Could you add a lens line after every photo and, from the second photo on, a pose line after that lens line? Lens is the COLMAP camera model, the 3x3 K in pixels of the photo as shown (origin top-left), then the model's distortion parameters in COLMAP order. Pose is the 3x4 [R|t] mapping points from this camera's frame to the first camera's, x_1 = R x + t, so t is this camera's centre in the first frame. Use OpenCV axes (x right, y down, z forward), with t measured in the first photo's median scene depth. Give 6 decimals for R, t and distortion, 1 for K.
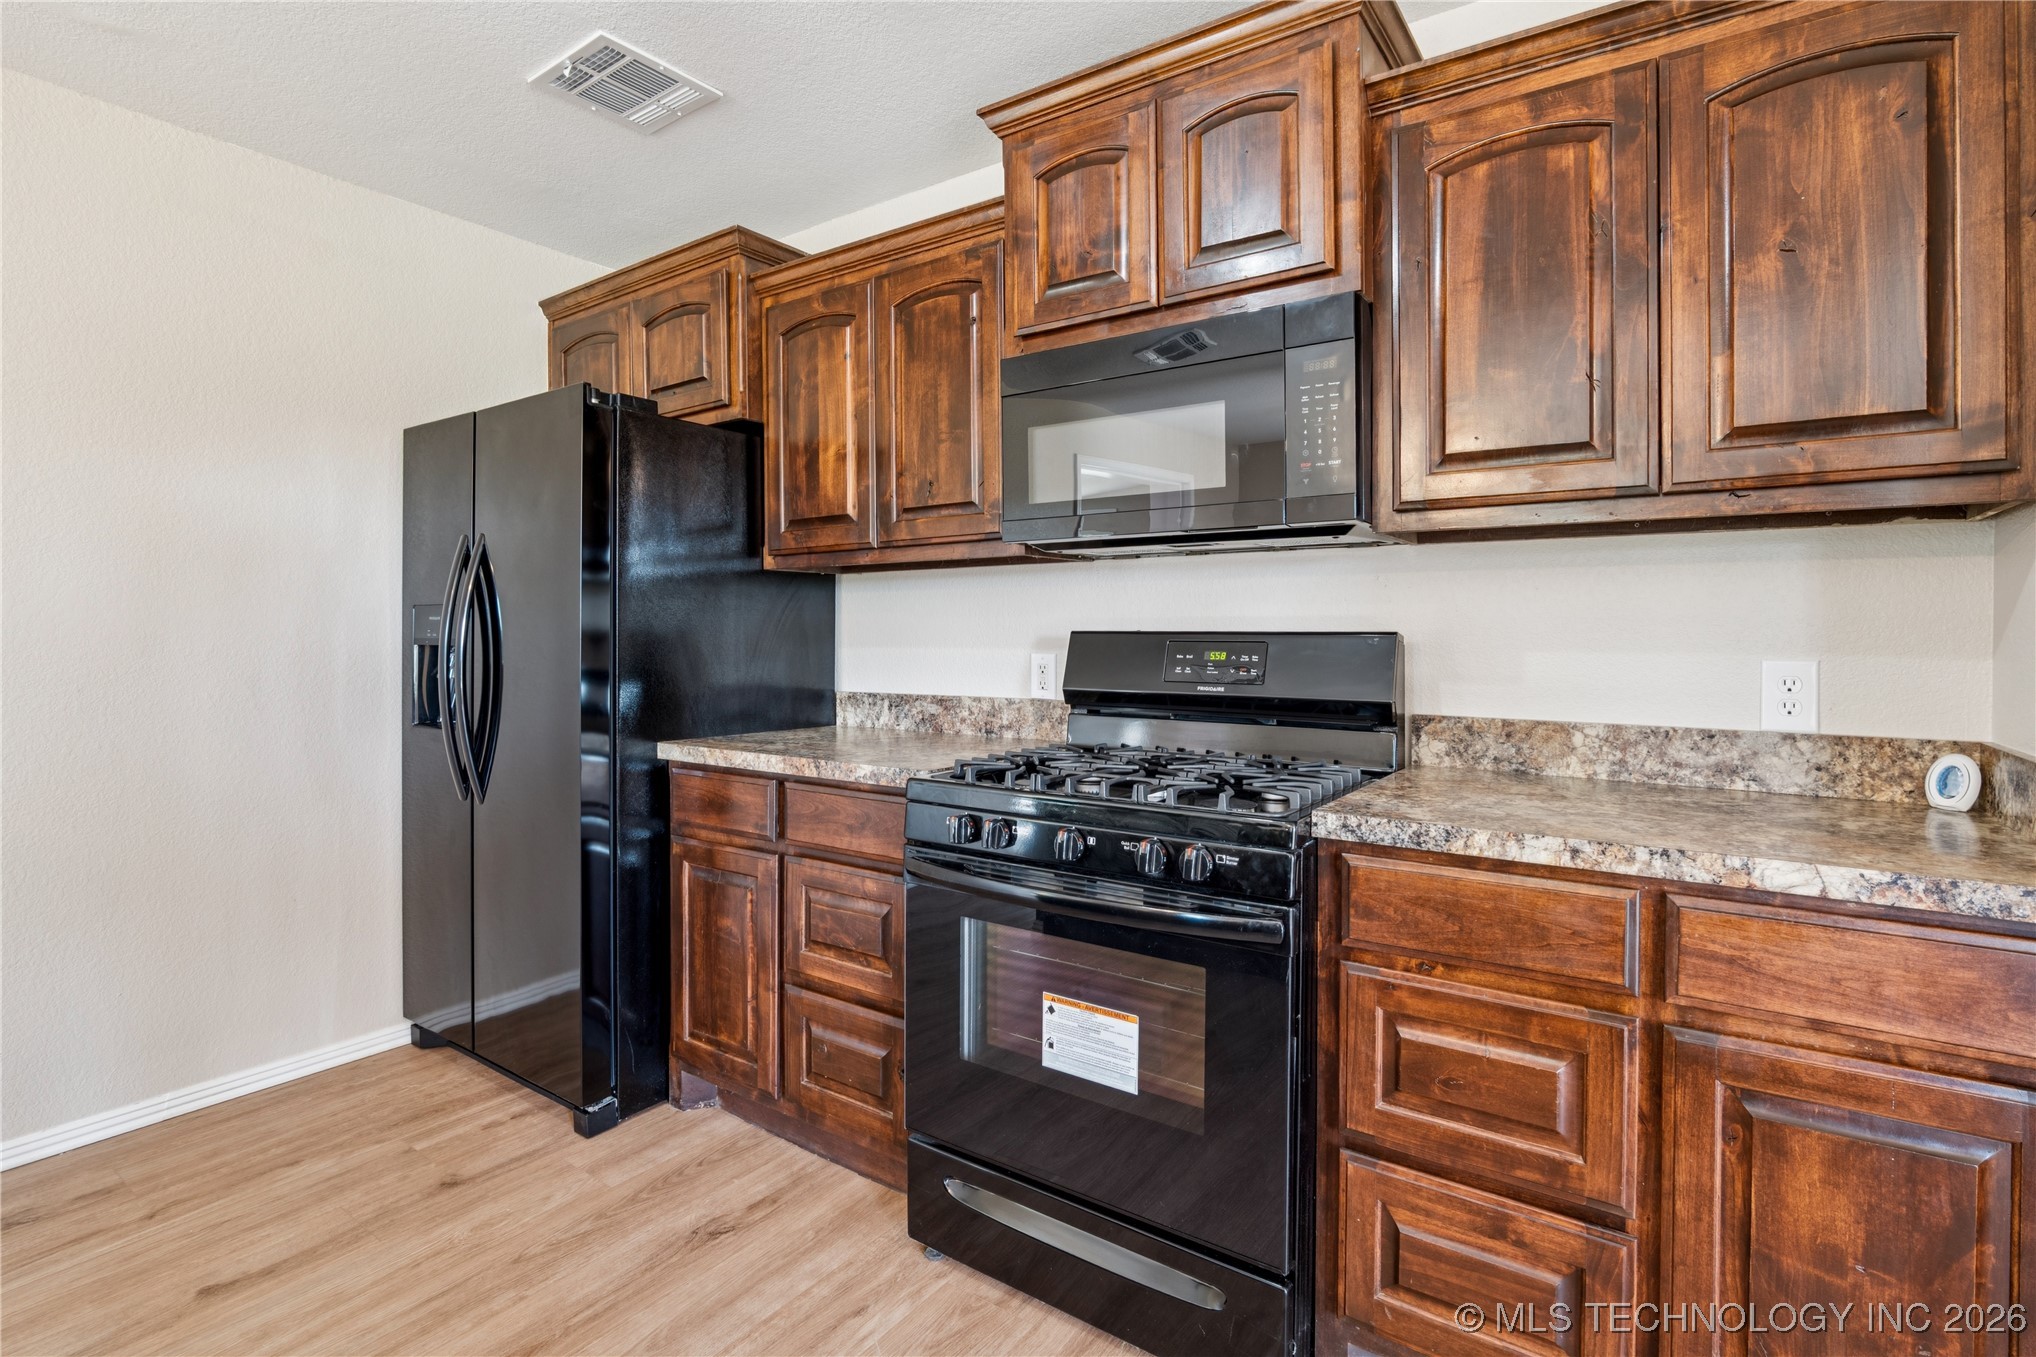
lens RADIAL K [[969.8, 0, 1016.8], [0, 969.8, 658.0], [0, 0, 1]] dist [-0.019333, 0.003307]
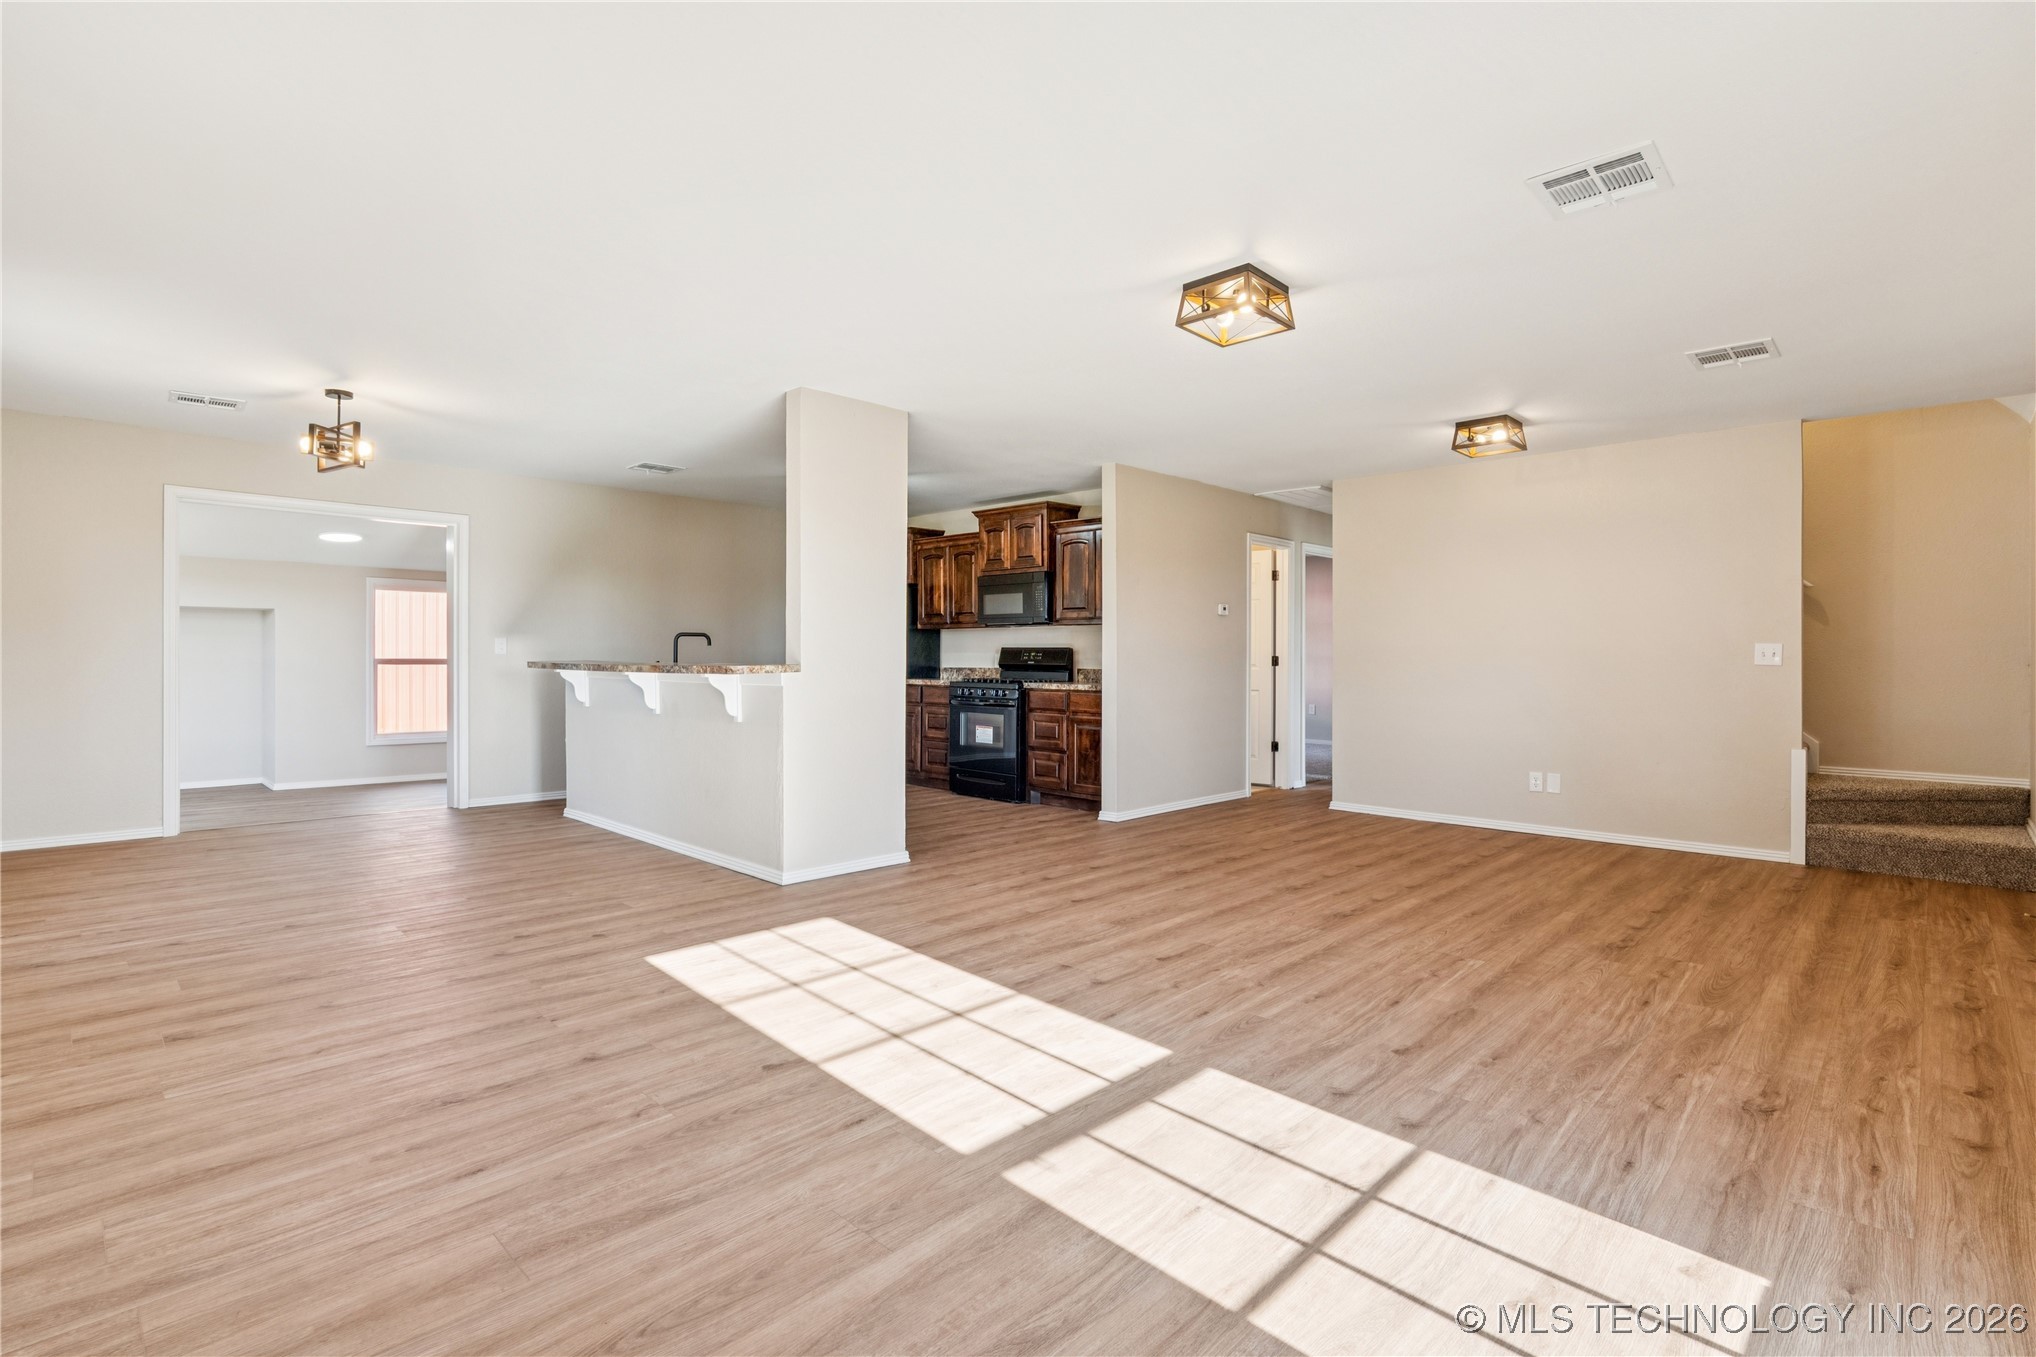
lens RADIAL K [[969.8, 0, 1010.4], [0, 969.8, 665.6], [0, 0, 1]] dist [-0.019333, 0.003307]
pose [[0.987076, -0.001848, -0.160240, 0.721381], [0.000190, 0.999946, -0.010358, 0.082015], [0.160251, 0.010193, 0.987024, -2.743261]]
